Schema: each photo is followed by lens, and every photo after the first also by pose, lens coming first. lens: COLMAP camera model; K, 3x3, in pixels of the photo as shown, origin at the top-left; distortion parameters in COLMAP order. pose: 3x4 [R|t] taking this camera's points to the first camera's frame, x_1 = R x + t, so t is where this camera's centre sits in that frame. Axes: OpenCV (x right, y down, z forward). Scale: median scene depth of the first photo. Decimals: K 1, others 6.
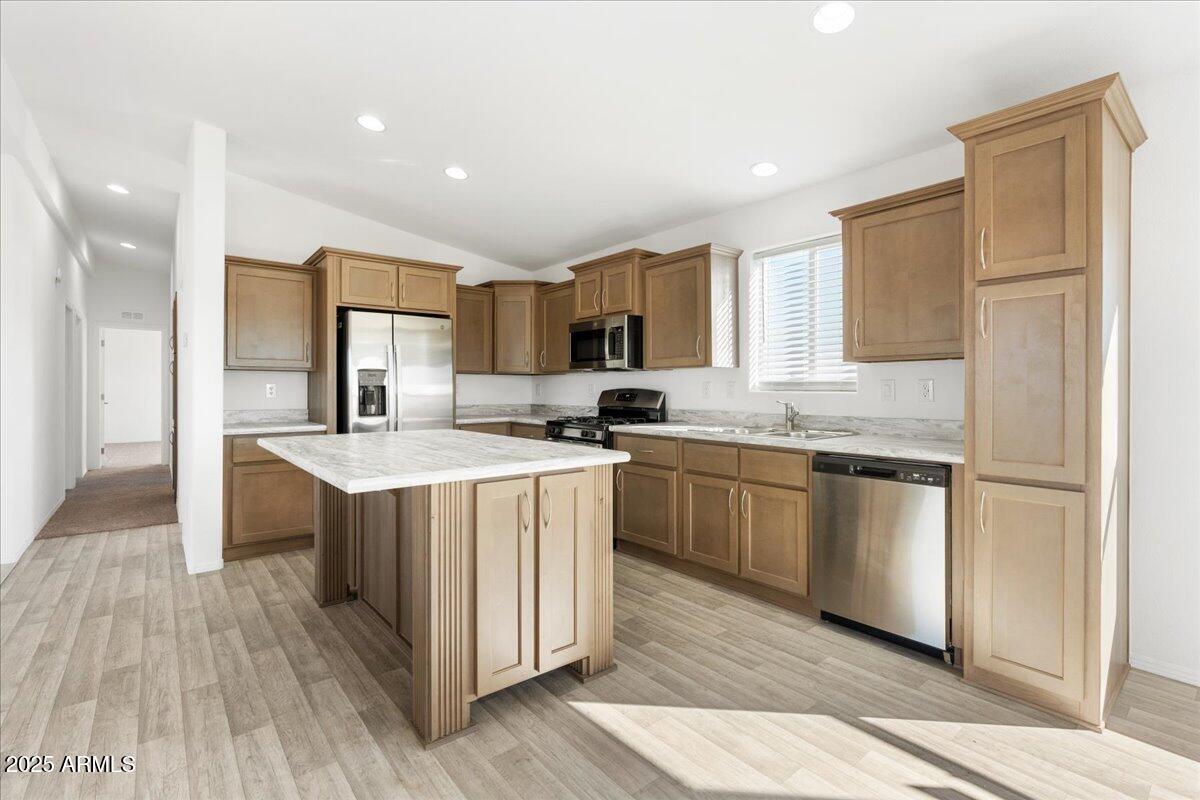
lens RADIAL K [[546.1, 0, 603.4], [0, 546.1, 387.9], [0, 0, 1]] dist [-0.001219, 0.000119]
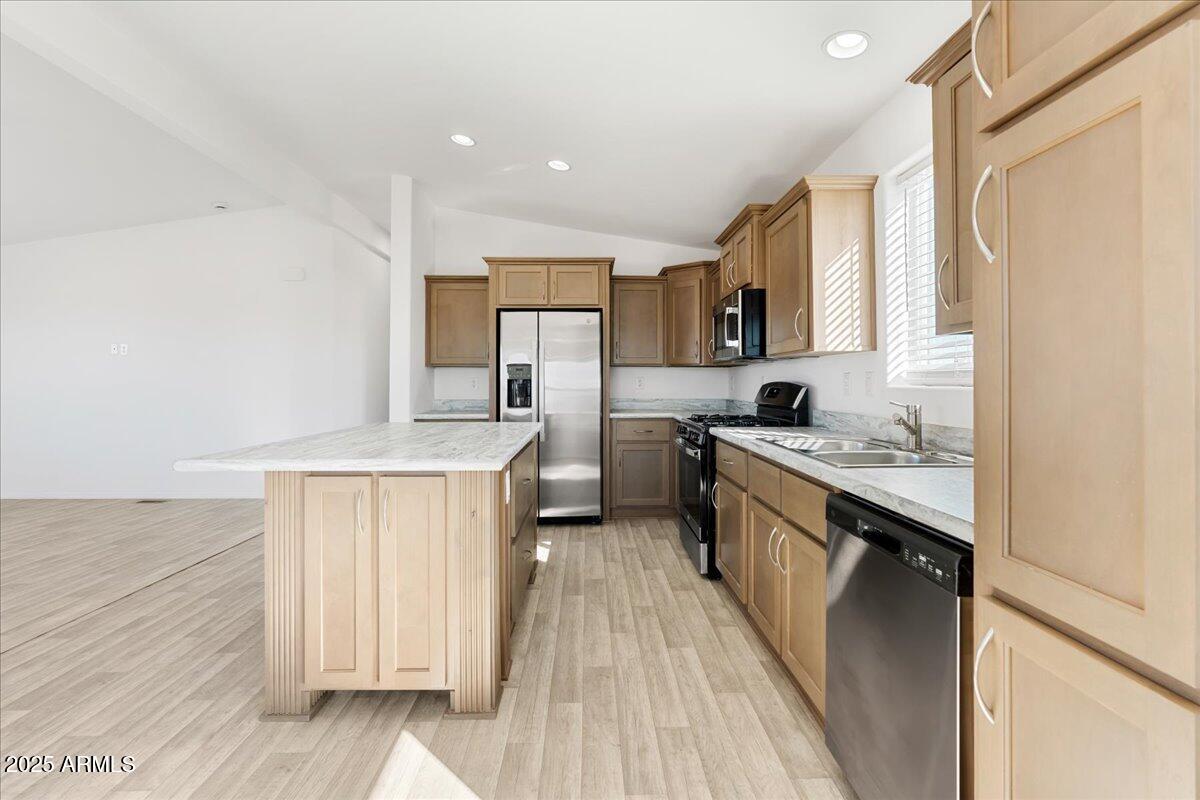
lens RADIAL K [[545.0, 0, 599.6], [0, 545.0, 379.8], [0, 0, 1]] dist [-0.003062, -0.000062]
pose [[0.786371, -0.002136, -0.617750, 0.553515], [0.000646, 0.999996, -0.002634, -0.000004], [0.617754, 0.001672, 0.786370, 0.369101]]
